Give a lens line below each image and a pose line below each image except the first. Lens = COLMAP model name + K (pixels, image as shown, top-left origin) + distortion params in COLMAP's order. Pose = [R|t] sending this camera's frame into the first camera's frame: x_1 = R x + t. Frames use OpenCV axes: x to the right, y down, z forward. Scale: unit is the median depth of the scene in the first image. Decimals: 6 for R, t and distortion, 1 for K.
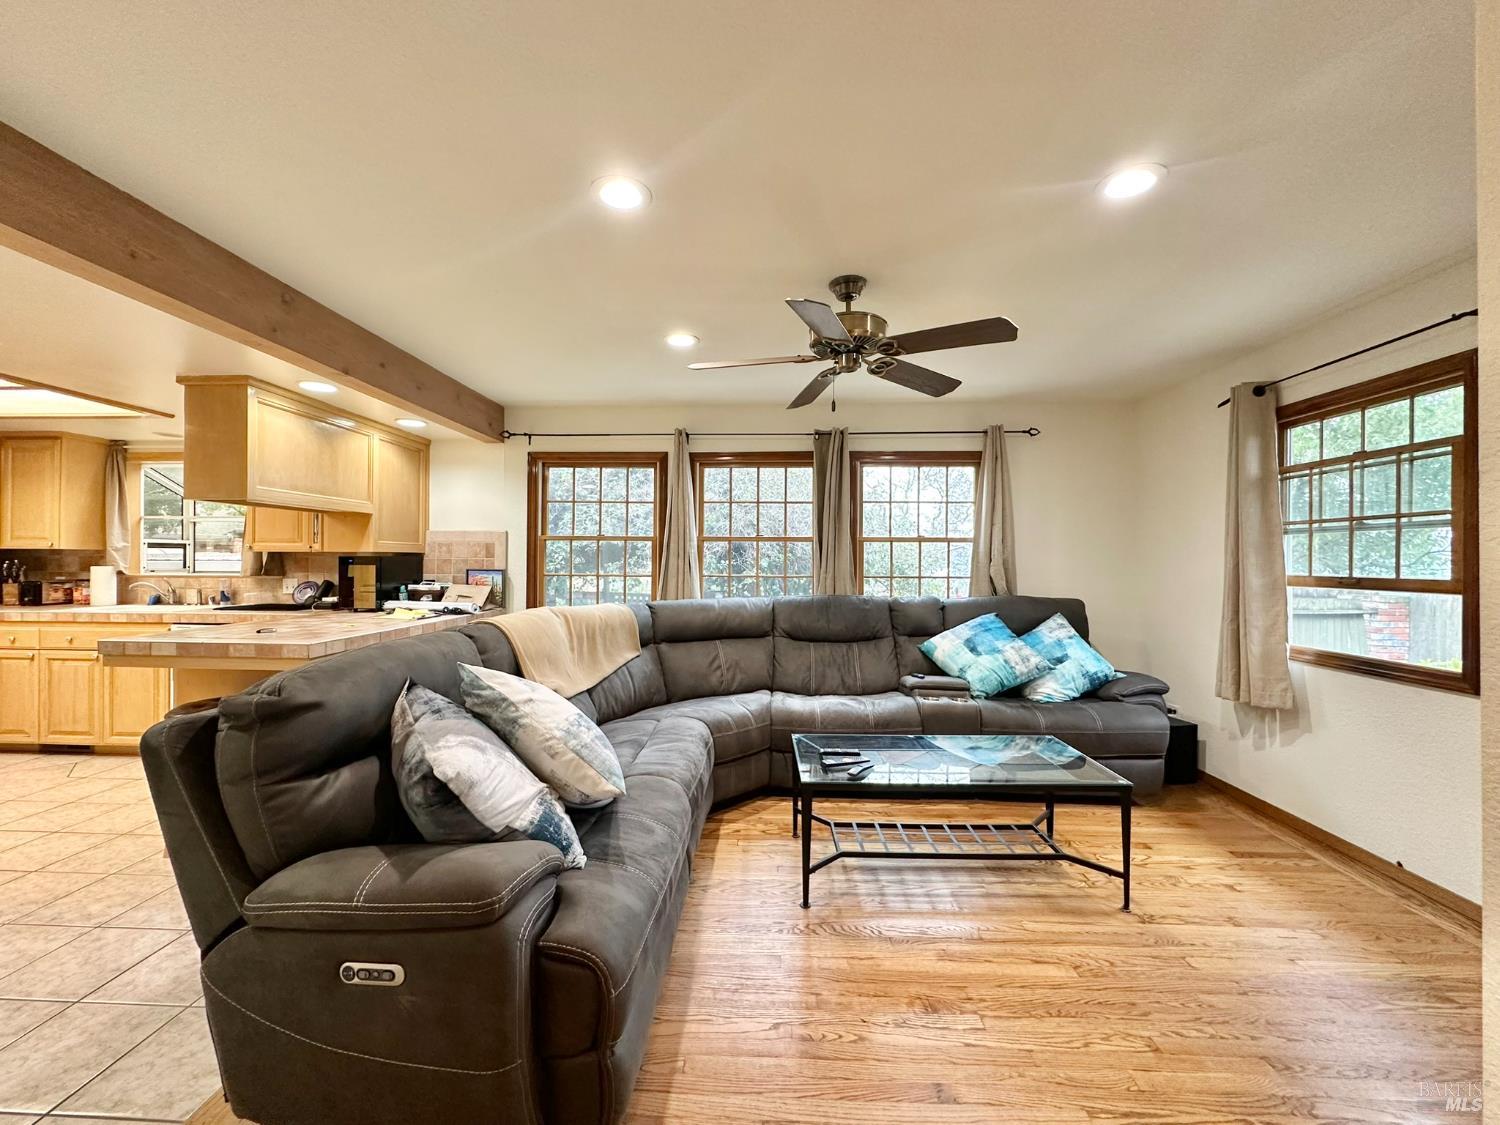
lens RADIAL K [[598.0, 0, 747.9], [0, 598.0, 561.7], [0, 0, 1]] dist [-0.002631, 0.000792]
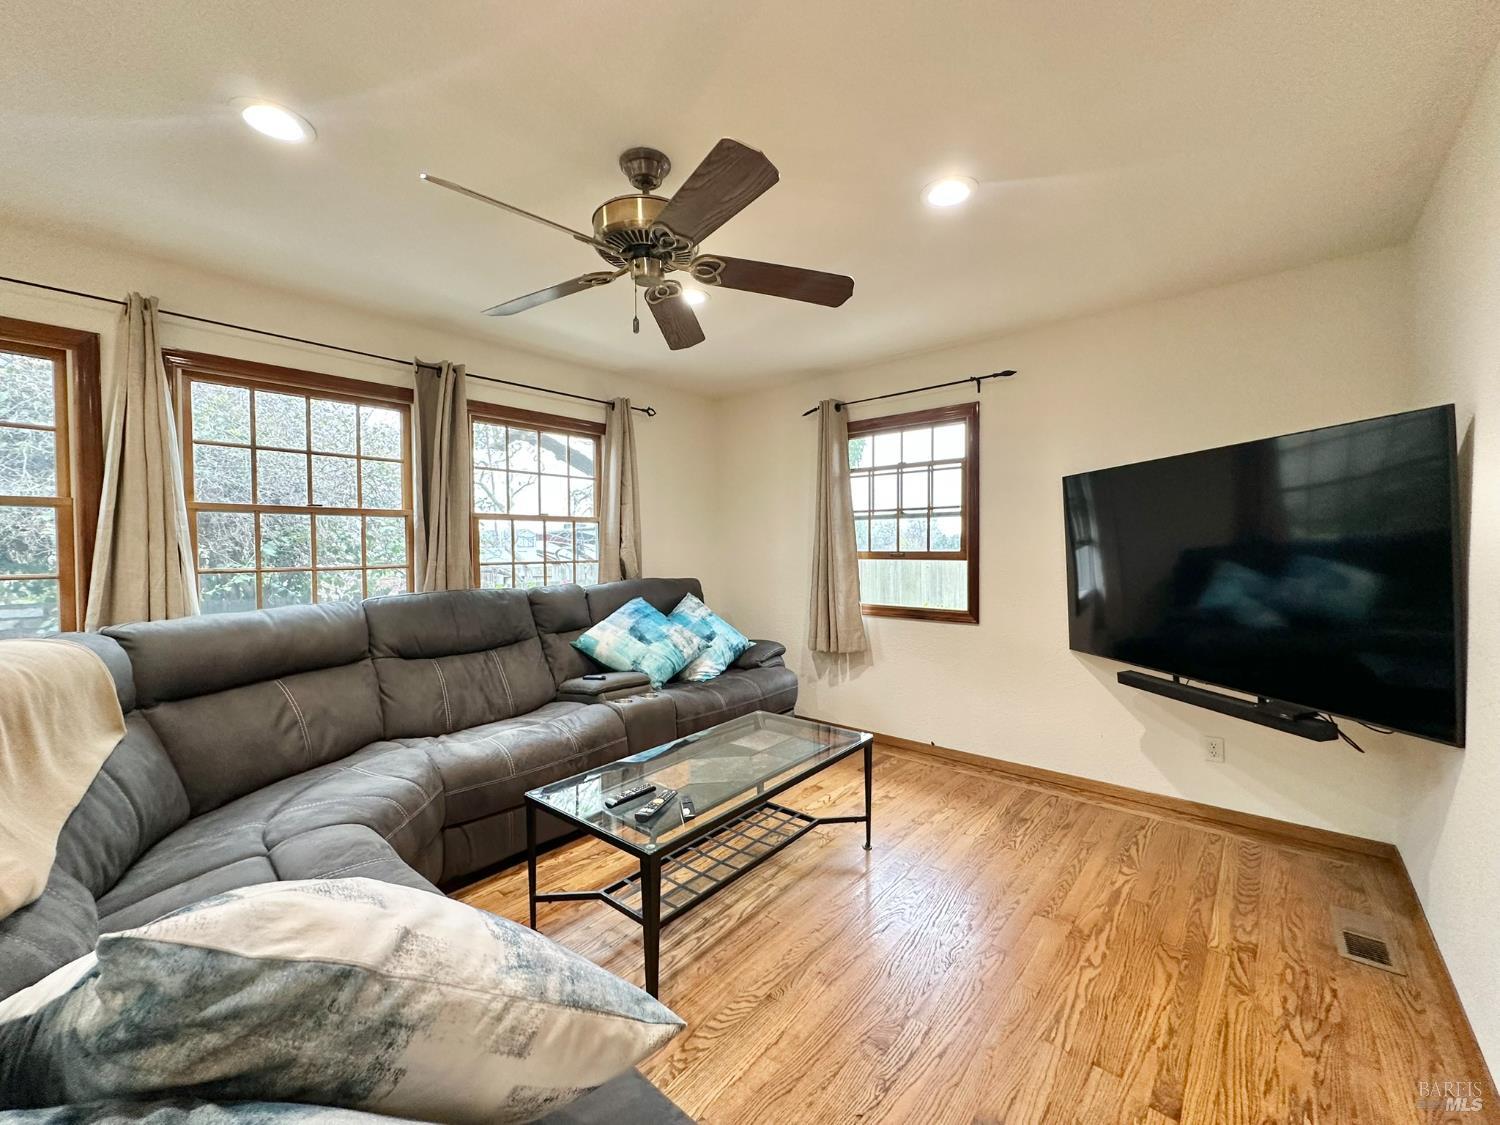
lens RADIAL K [[598.0, 0, 749.5], [0, 598.0, 561.6], [0, 0, 1]] dist [-0.002631, 0.000792]
pose [[0.625002, -0.029603, 0.780062, -0.213471], [0.012828, 0.999535, 0.027654, 0.005056], [-0.780518, -0.007277, 0.625091, 0.271056]]
